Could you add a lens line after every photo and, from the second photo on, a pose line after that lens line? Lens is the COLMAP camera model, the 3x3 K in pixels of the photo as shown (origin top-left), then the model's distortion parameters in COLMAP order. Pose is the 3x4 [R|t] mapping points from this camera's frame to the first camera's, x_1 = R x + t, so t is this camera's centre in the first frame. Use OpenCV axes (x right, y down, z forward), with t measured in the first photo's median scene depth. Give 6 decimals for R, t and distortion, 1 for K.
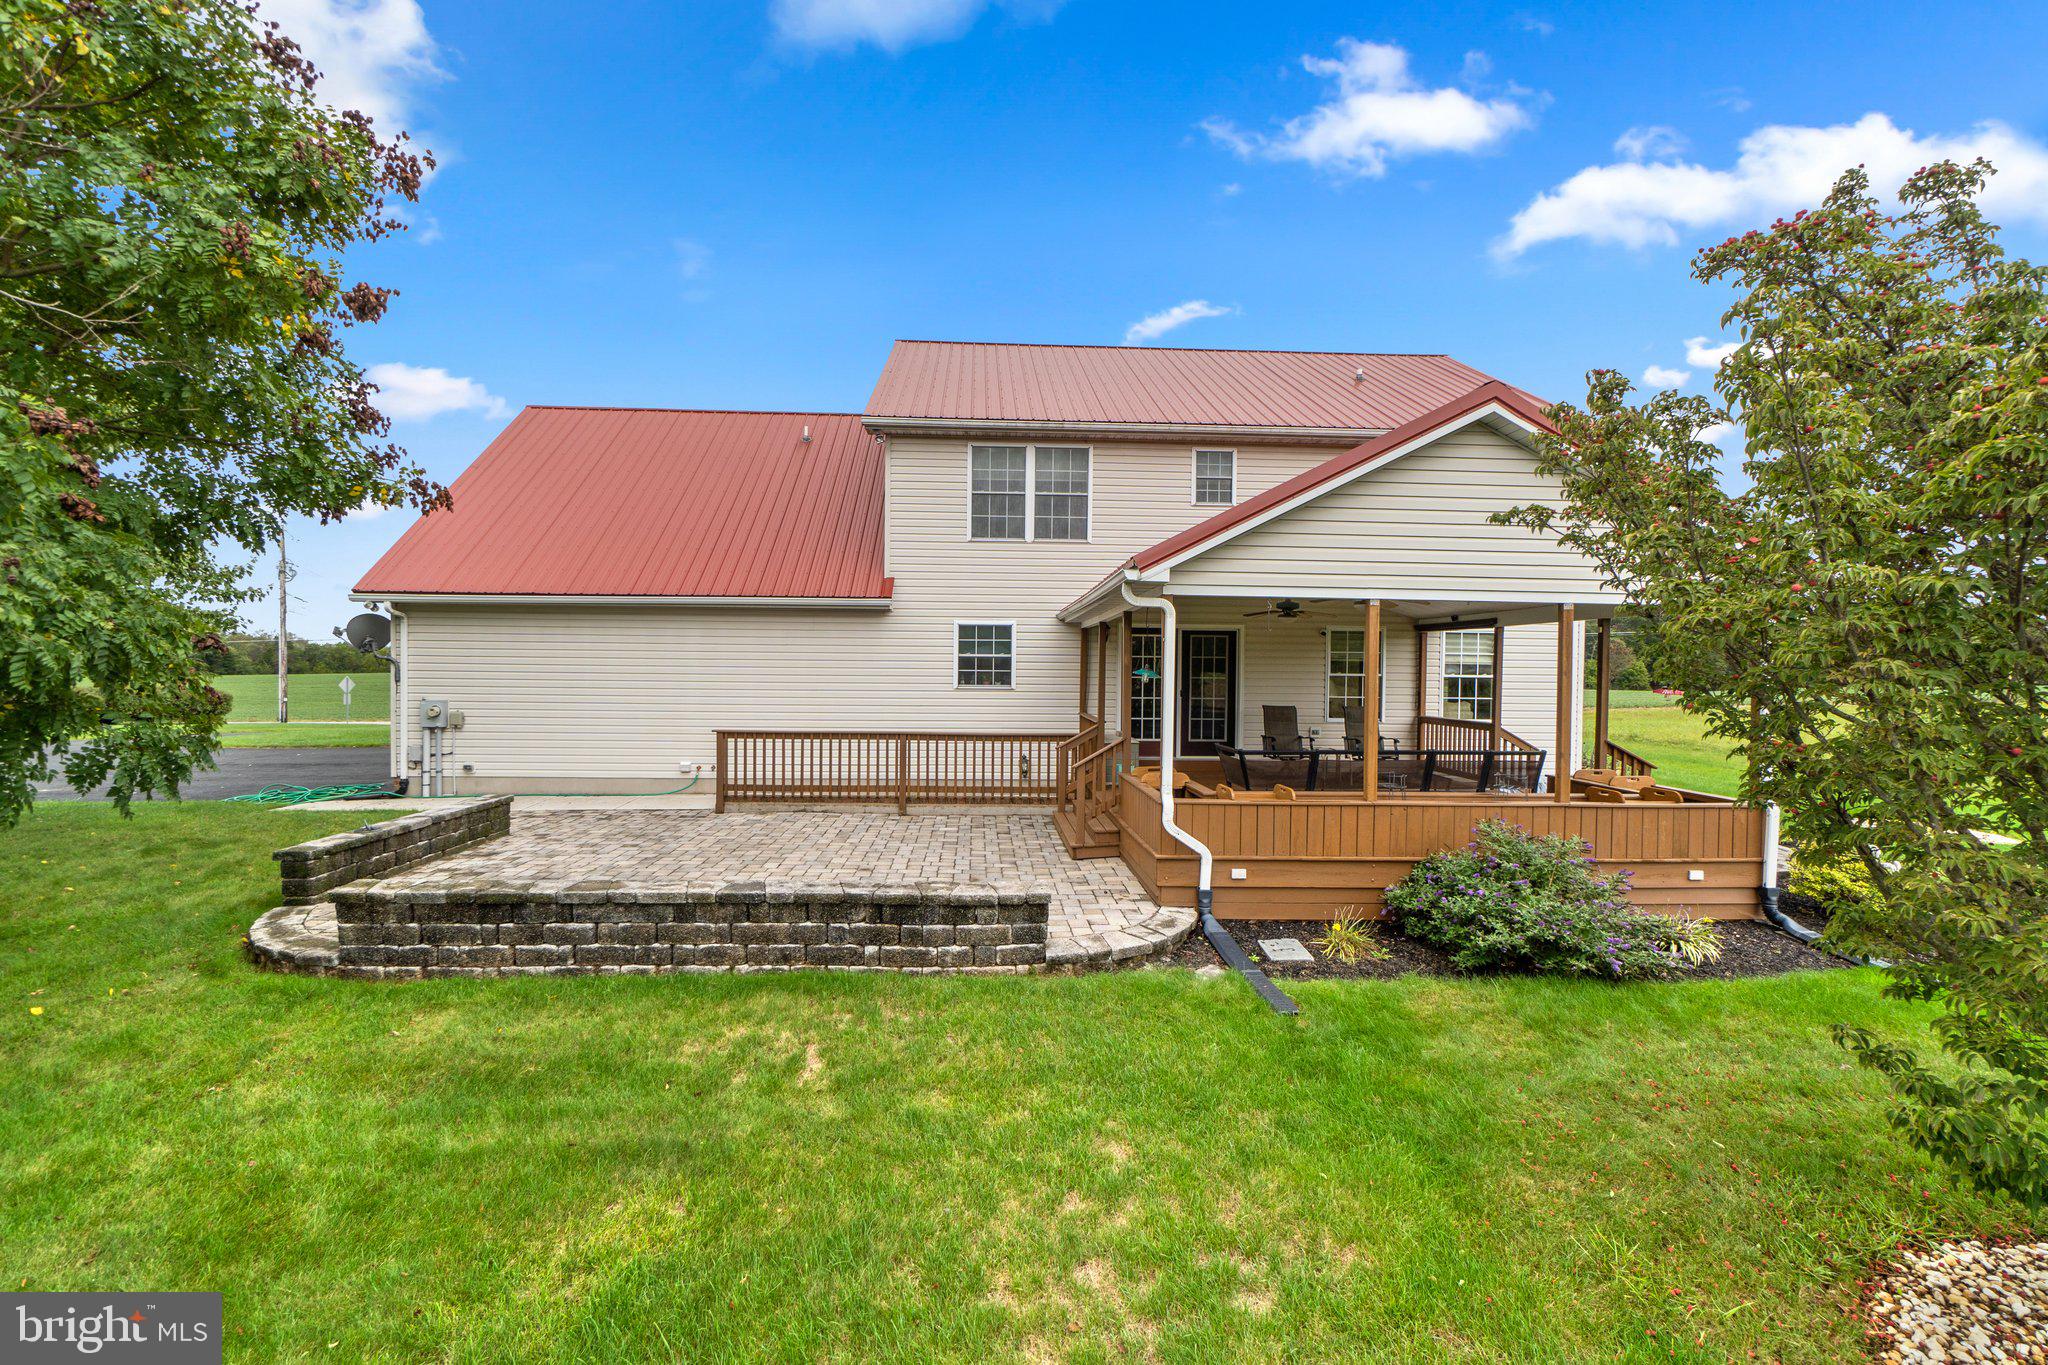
lens RADIAL K [[827.1, 0, 1024.0], [0, 827.1, 682.5], [0, 0, 1]] dist [-0.000152, 0.000003]
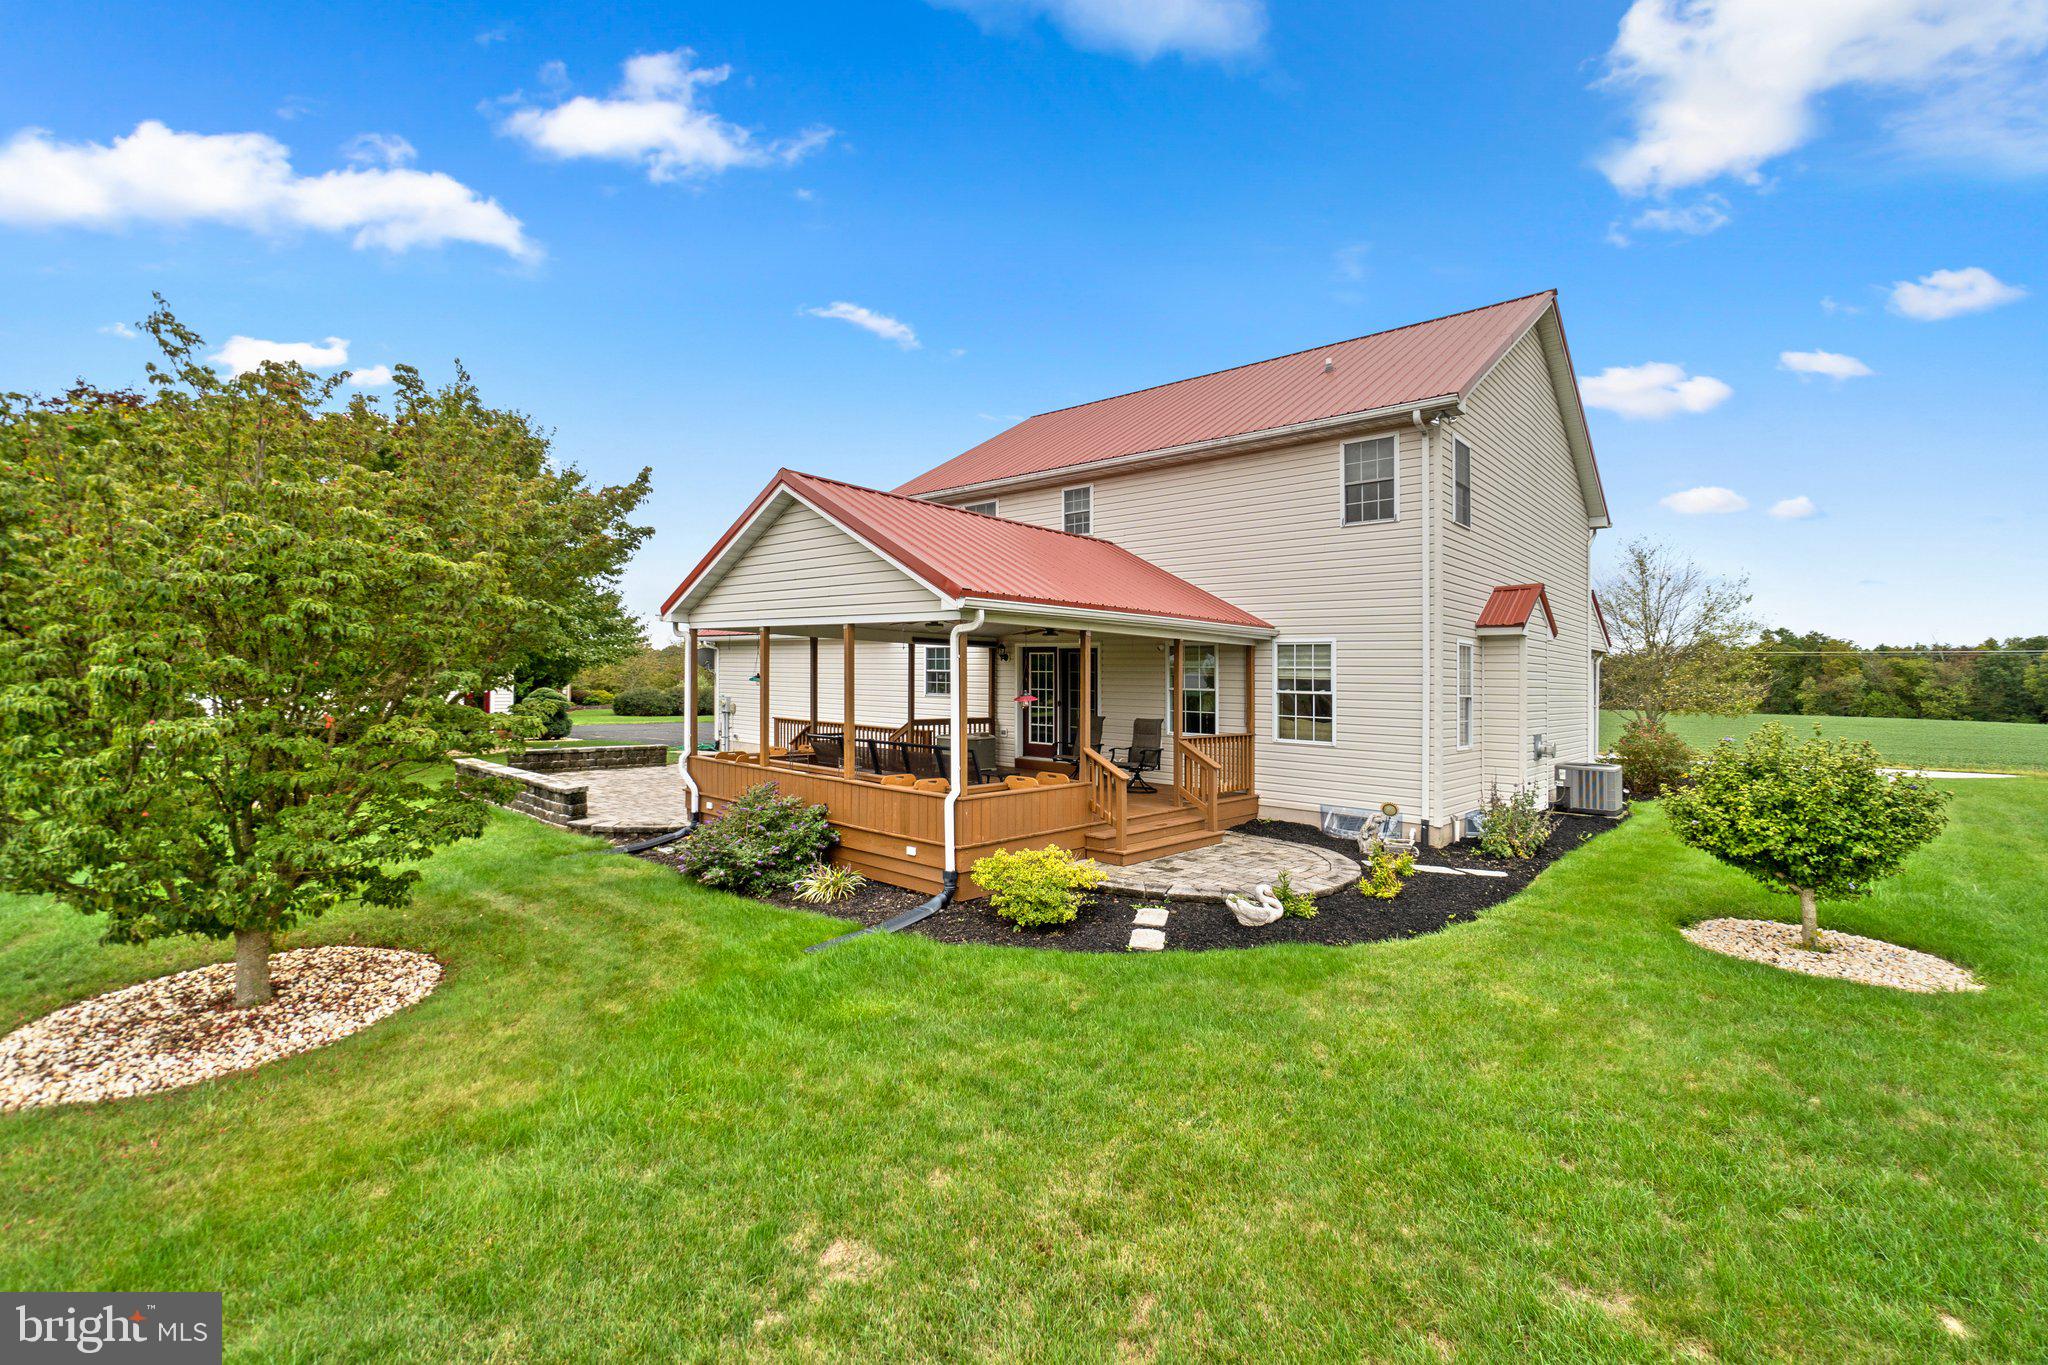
lens RADIAL K [[880.5, 0, 1024.0], [0, 880.5, 682.5], [0, 0, 1]] dist [0.000318, 0.000103]
pose [[0.712950, 0.008553, -0.701163, 1.041548], [-0.017514, 0.999831, -0.005613, -0.008102], [0.700996, 0.016282, 0.712979, 0.098817]]
